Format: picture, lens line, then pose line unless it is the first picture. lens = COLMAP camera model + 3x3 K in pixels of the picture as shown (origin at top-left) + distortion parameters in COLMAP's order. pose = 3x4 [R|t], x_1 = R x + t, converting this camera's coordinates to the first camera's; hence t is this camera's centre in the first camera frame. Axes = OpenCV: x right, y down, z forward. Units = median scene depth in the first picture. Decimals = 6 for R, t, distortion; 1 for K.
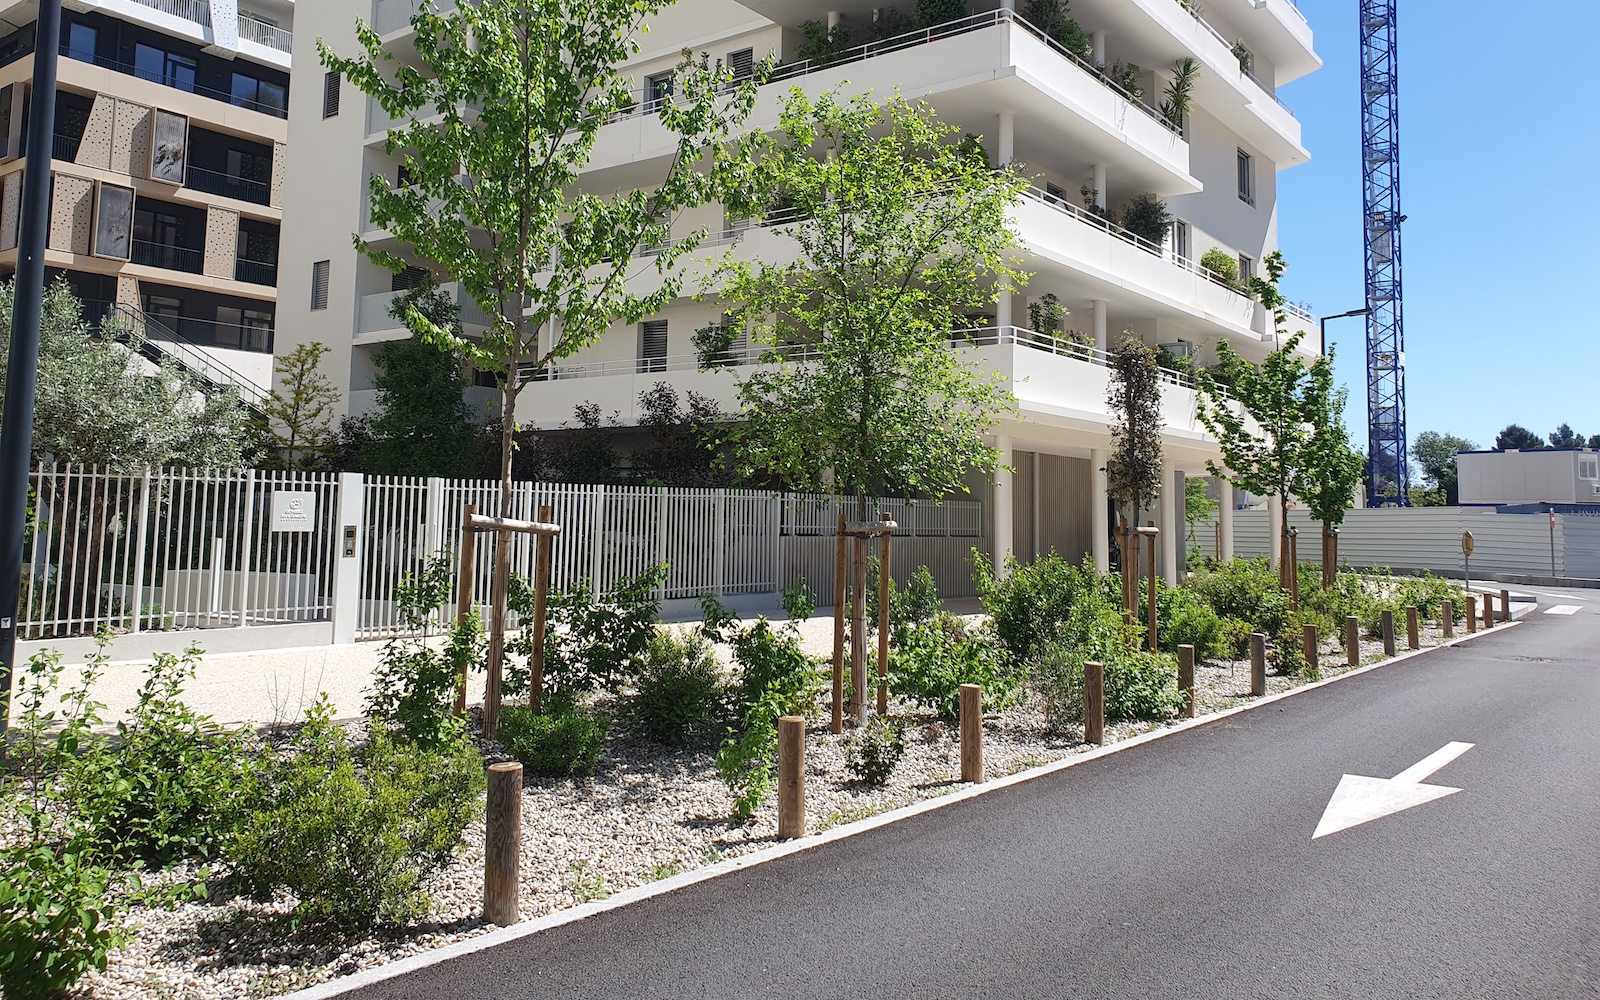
lens RADIAL K [[1254.0, 0, 815.8], [0, 1254.0, 389.9], [0, 0, 1]] dist [0.007988, 0.005041]
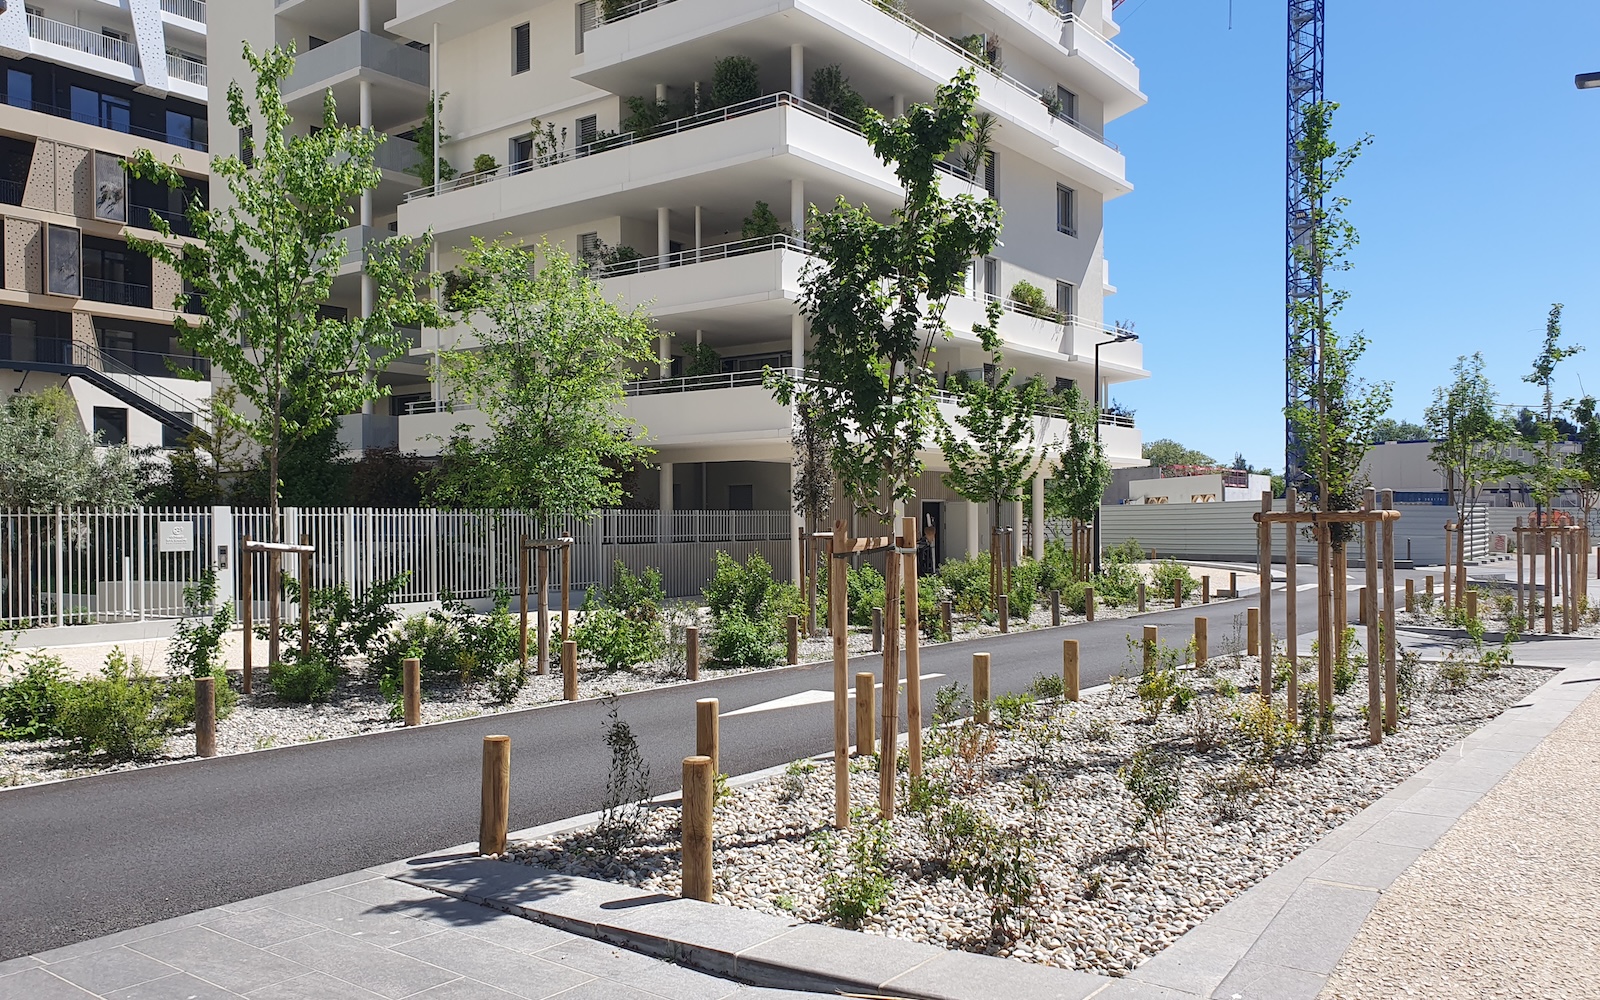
lens RADIAL K [[1254.0, 0, 802.7], [0, 1254.0, 529.5], [0, 0, 1]] dist [0.007988, 0.005041]
pose [[0.999725, -0.023192, -0.003527, 0.143218], [0.023441, 0.993439, 0.111934, -0.025088], [0.000908, -0.111986, 0.993709, -0.185186]]
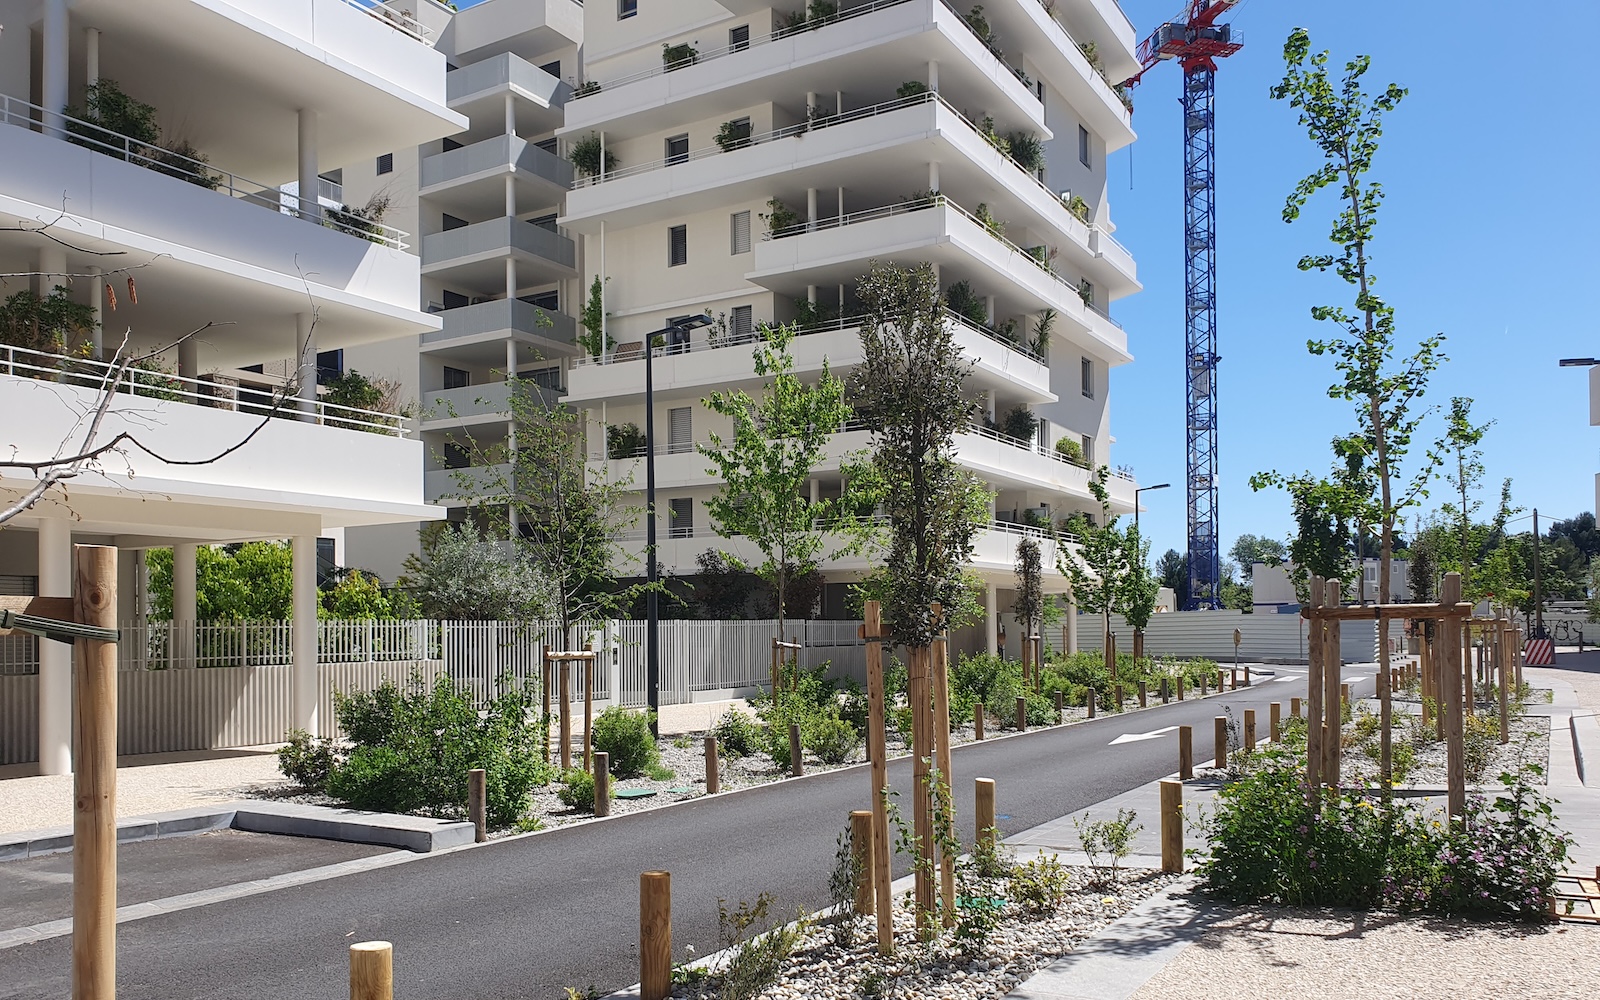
lens RADIAL K [[1254.0, 0, 811.1], [0, 1254.0, 610.3], [0, 0, 1]] dist [0.007988, 0.005041]
pose [[0.993372, -0.026849, 0.111764, -0.160880], [0.016713, 0.995742, 0.090658, -0.061130], [-0.113722, -0.088189, 0.989591, -0.474781]]
